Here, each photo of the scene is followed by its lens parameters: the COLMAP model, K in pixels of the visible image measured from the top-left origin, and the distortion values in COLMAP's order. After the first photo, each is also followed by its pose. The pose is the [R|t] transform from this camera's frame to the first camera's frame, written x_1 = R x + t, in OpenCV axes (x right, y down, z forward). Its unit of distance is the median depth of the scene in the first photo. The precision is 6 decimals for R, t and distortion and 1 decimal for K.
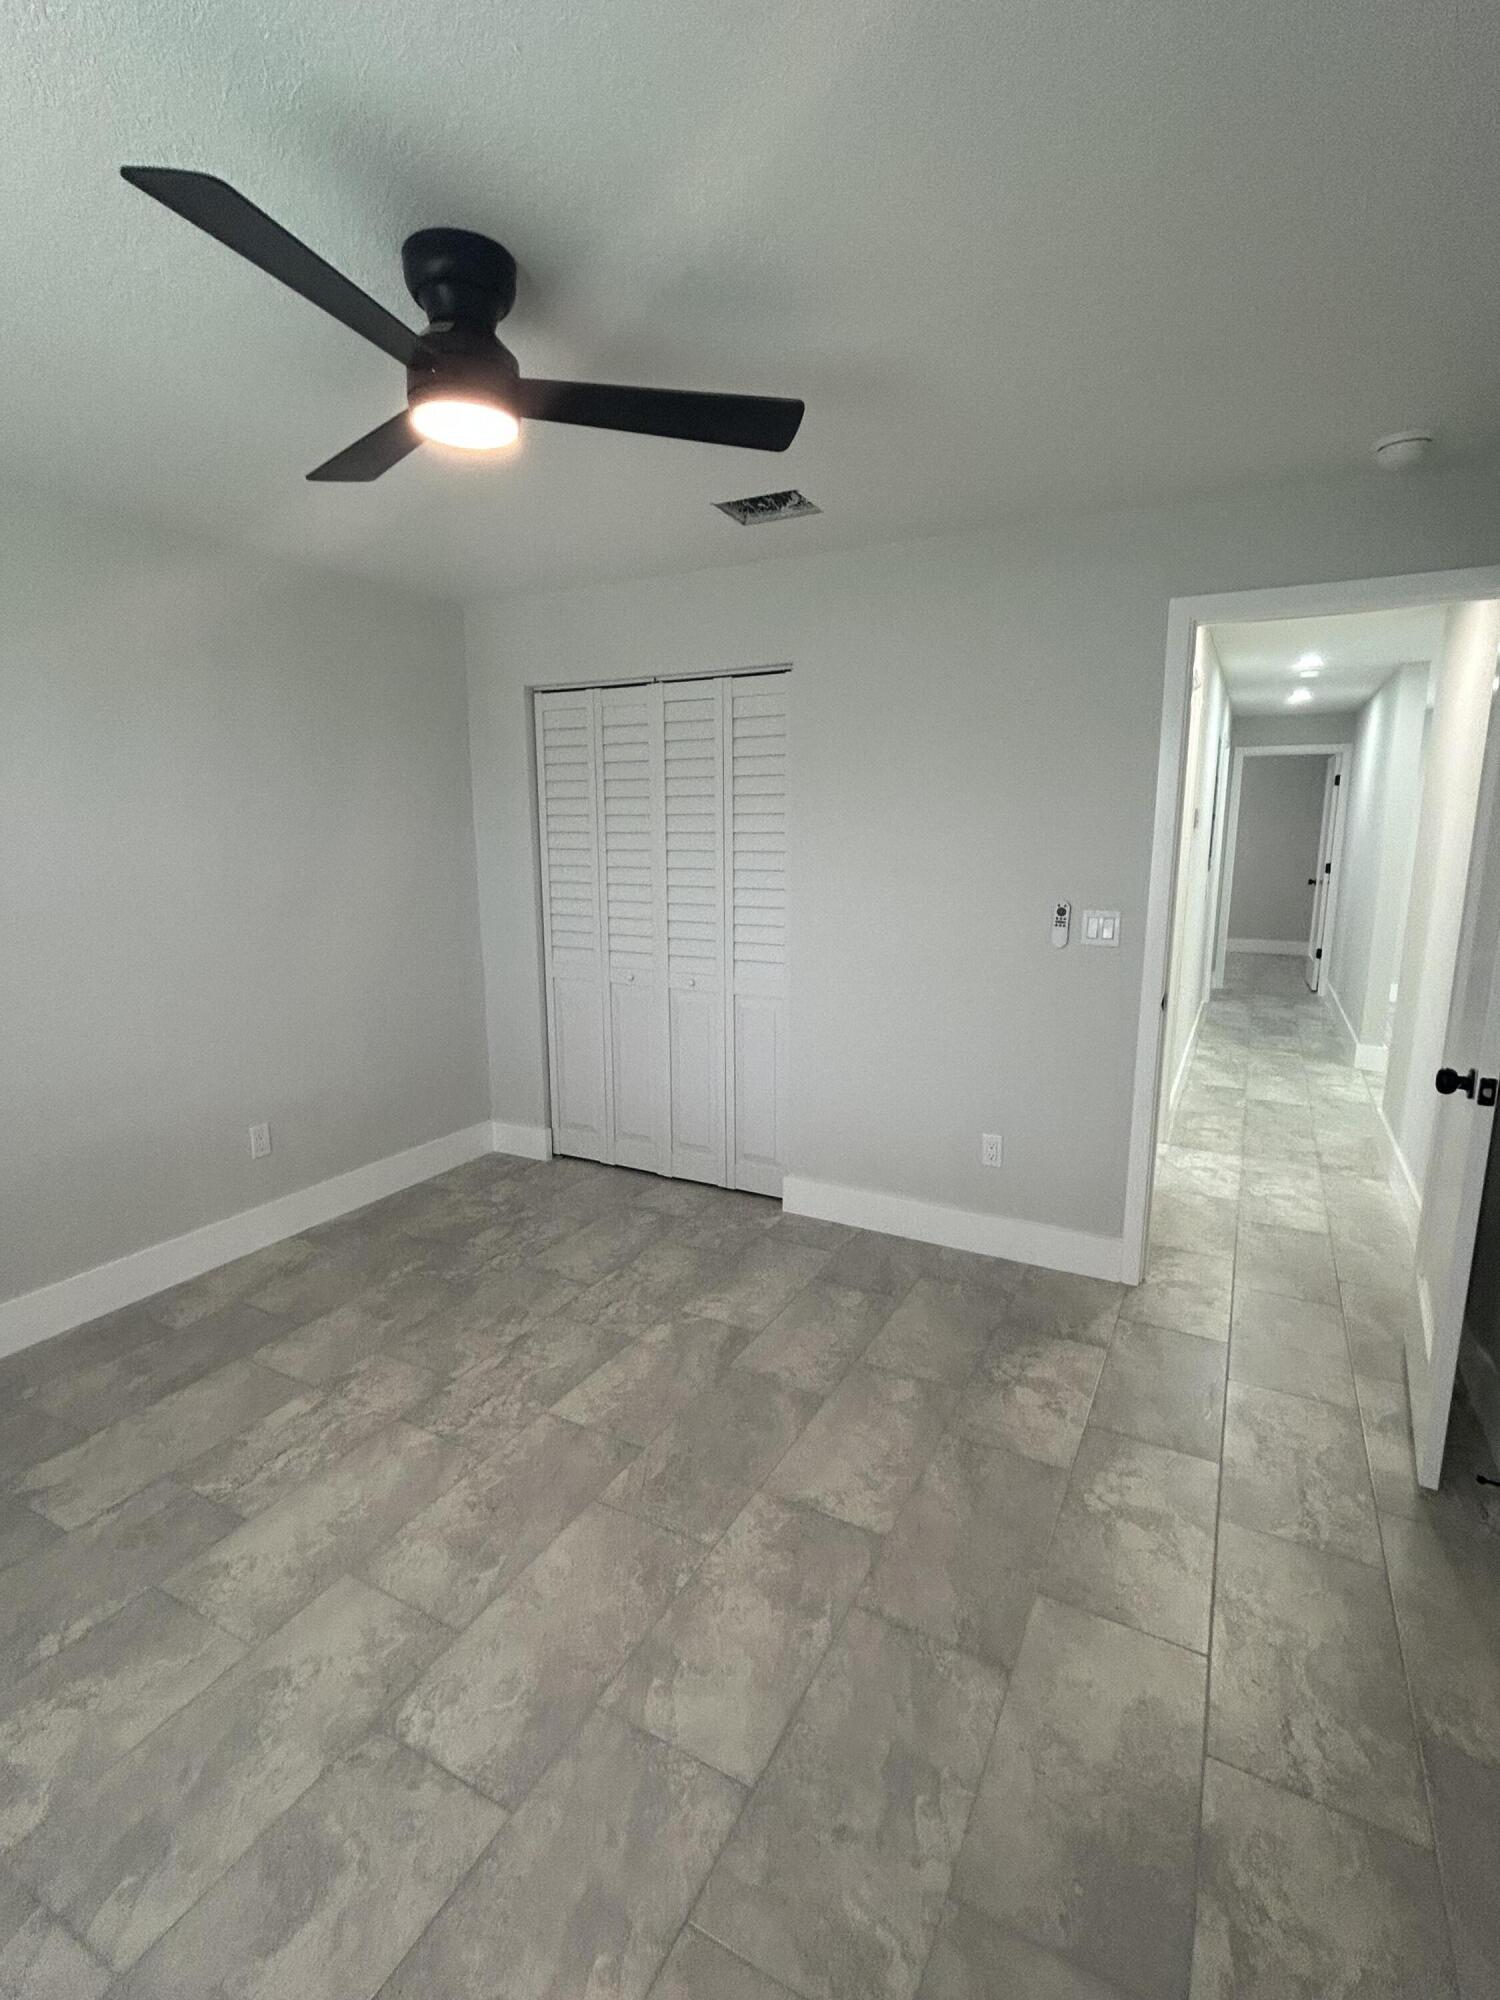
lens RADIAL K [[949.9, 0, 751.7], [0, 949.9, 1003.8], [0, 0, 1]] dist [-0.001177, 0.004862]
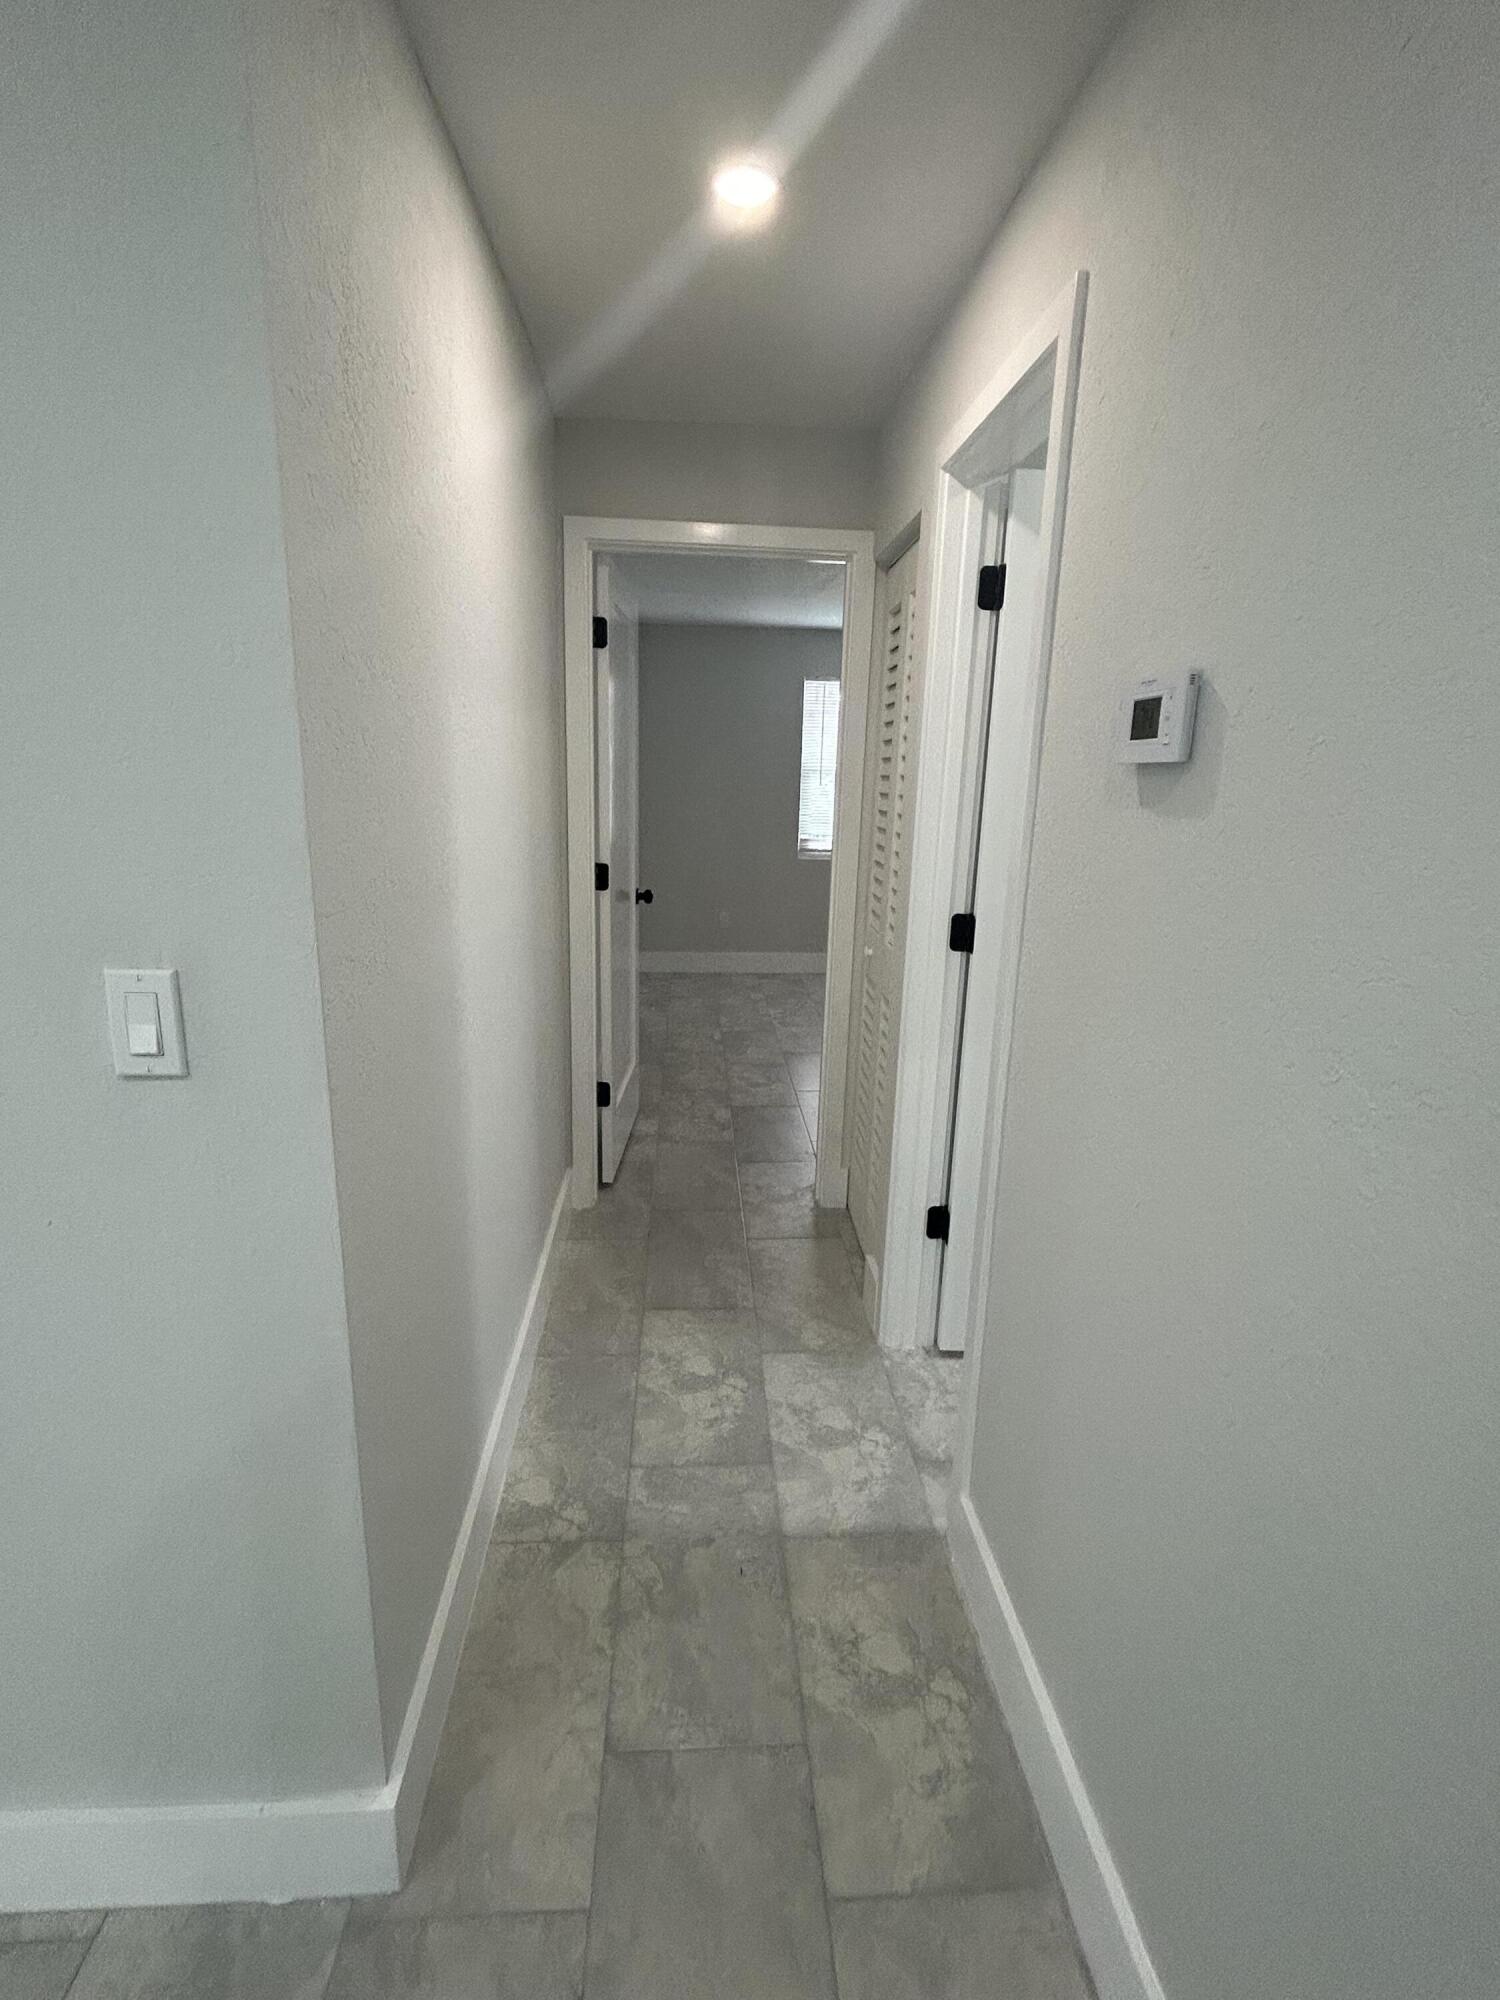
lens RADIAL K [[949.9, 0, 749.7], [0, 949.9, 997.8], [0, 0, 1]] dist [-0.001177, 0.004862]
pose [[-0.852191, 0.102685, -0.513056, 0.751419], [-0.123249, 0.913567, 0.387563, -0.233027], [0.508508, 0.393512, -0.765878, 1.274352]]
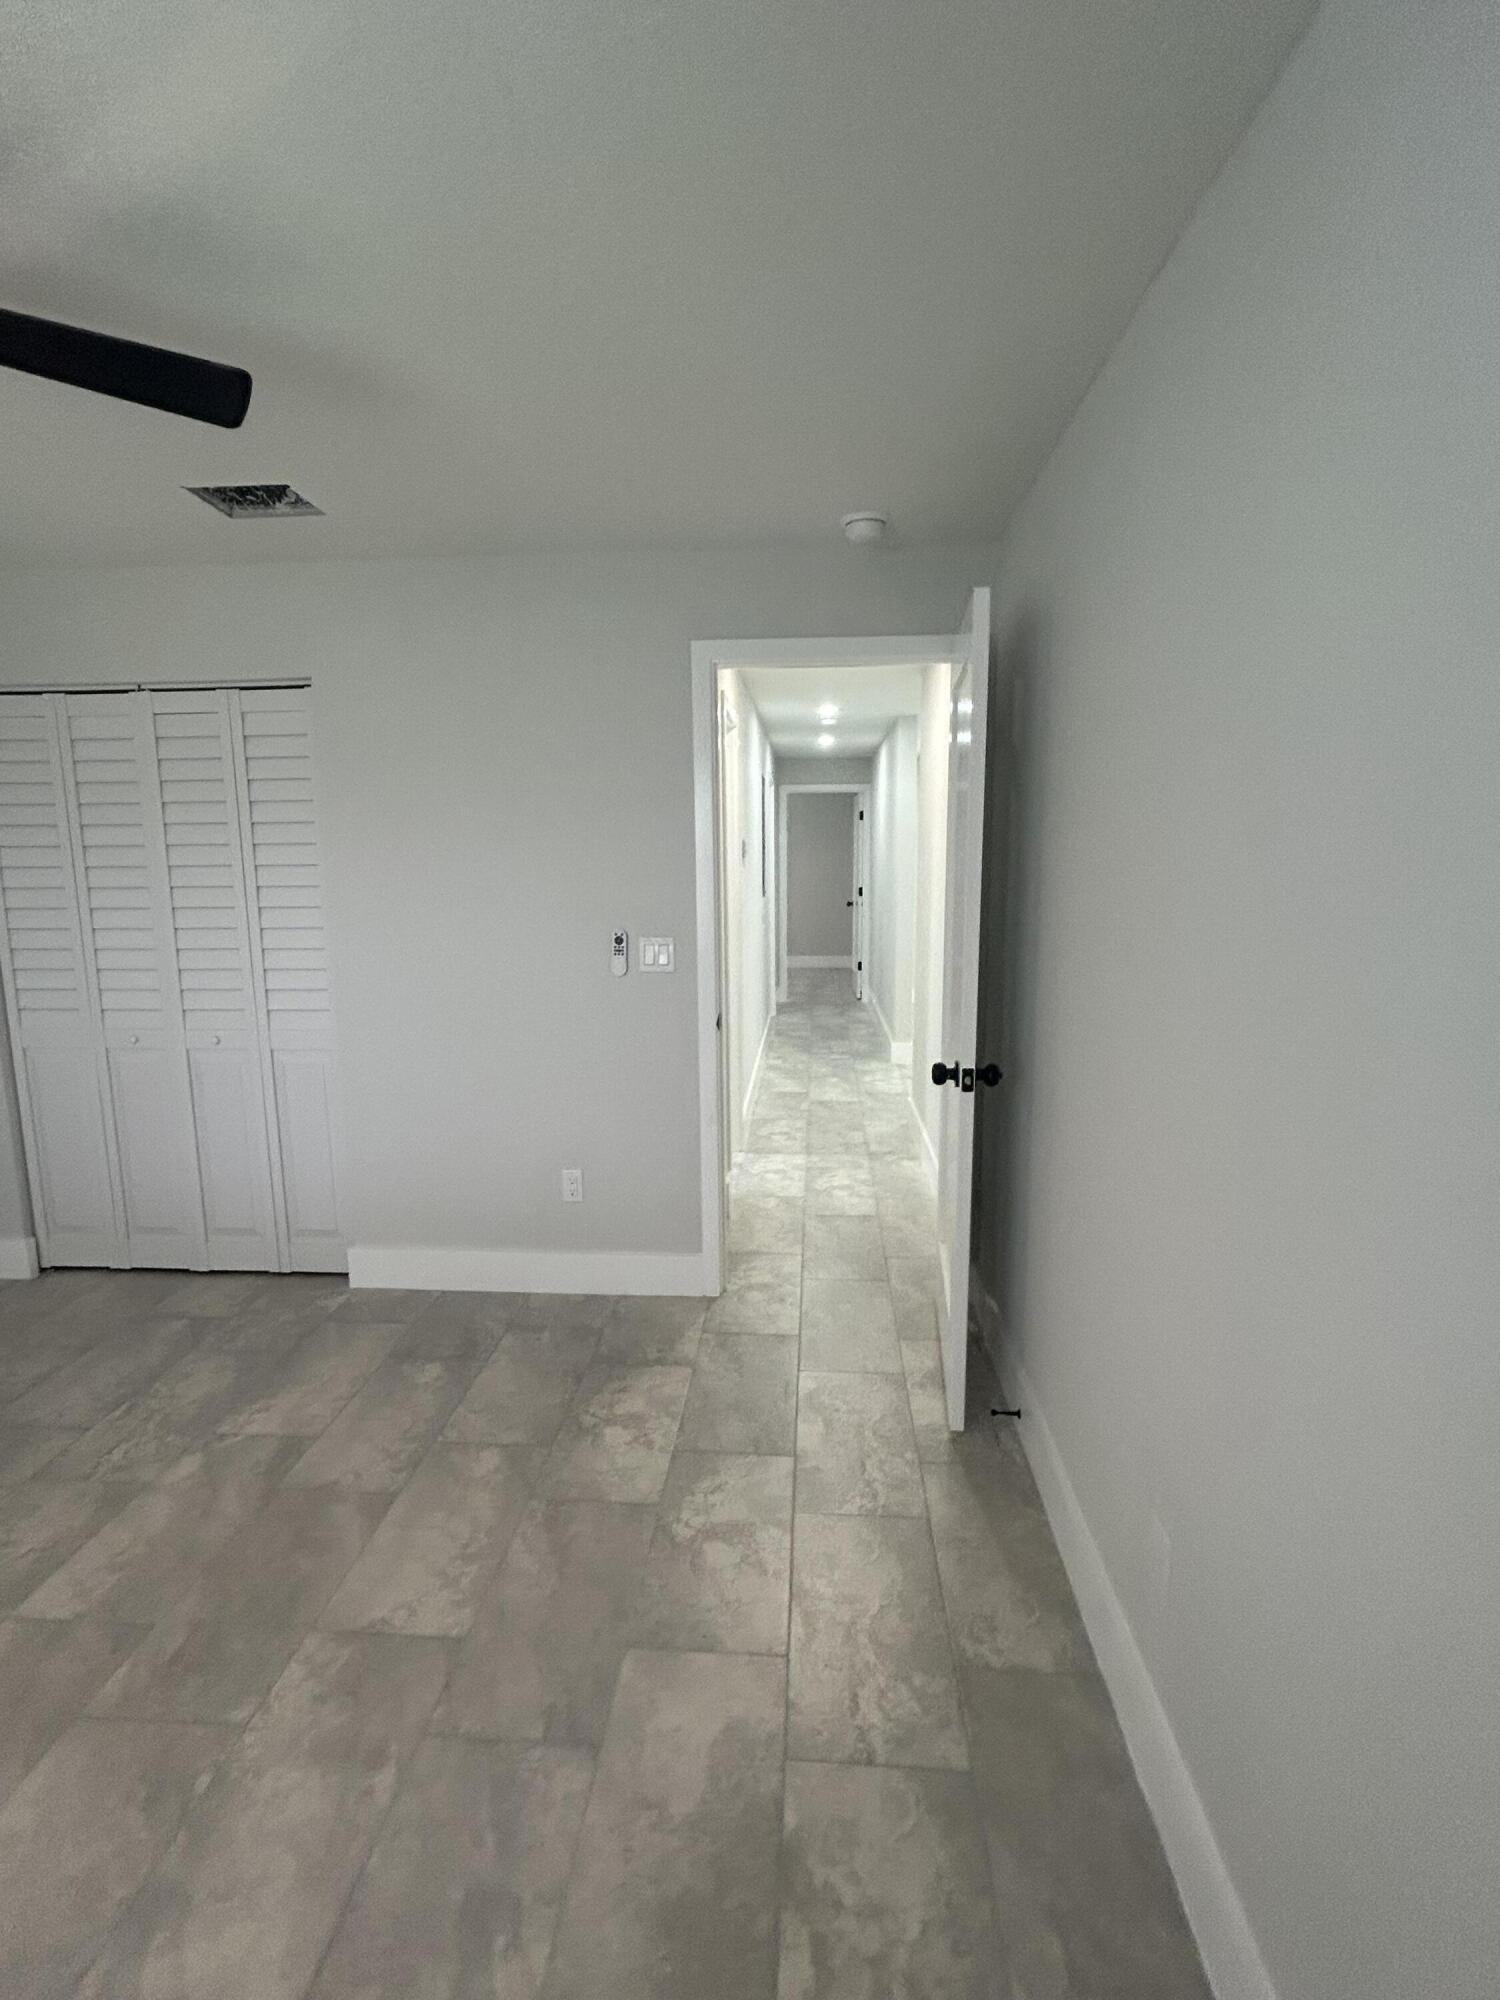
lens RADIAL K [[949.9, 0, 751.4], [0, 949.9, 1006.8], [0, 0, 1]] dist [-0.001177, 0.004862]
pose [[0.913395, -0.071758, 0.400700, 0.033336], [0.083242, 0.996465, -0.011300, -0.002476], [-0.398473, 0.043676, 0.916140, 0.016984]]
